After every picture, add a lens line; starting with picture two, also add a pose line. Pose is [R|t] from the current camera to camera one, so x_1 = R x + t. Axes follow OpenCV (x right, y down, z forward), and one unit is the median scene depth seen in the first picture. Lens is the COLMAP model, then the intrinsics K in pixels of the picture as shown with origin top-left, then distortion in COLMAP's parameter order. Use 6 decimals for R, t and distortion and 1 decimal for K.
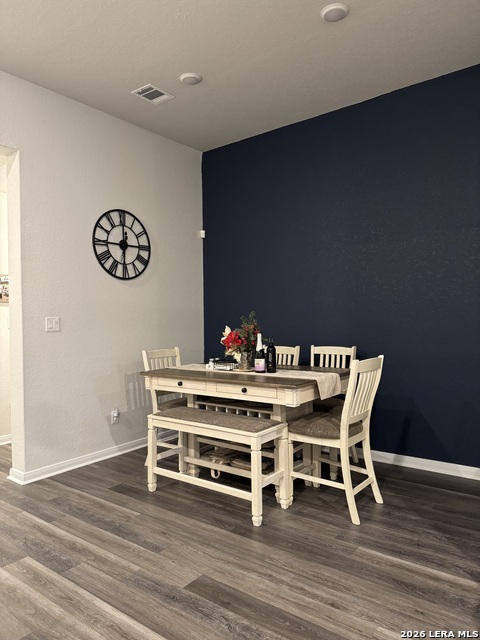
lens RADIAL K [[447.0, 0, 240.0], [0, 447.0, 323.0], [0, 0, 1]] dist [0.094705, -0.128230]
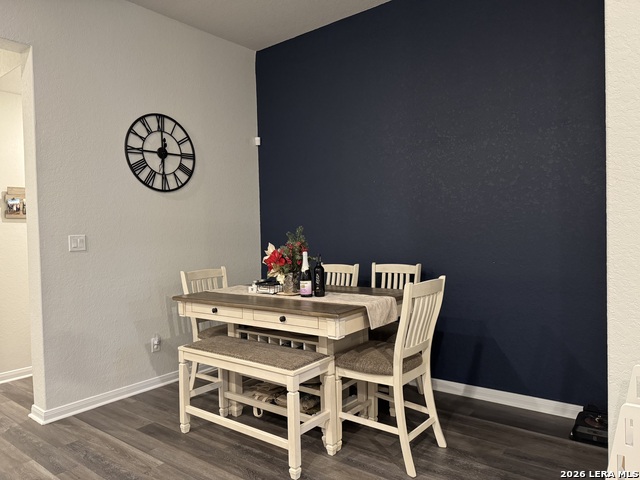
lens RADIAL K [[447.0, 0, 323.6], [0, 447.0, 241.9], [0, 0, 1]] dist [0.094705, -0.128230]
pose [[0.999897, -0.011642, -0.008411, 0.084192], [0.011762, 0.999827, 0.014378, -0.007506], [0.008242, -0.014475, 0.999861, 0.126351]]
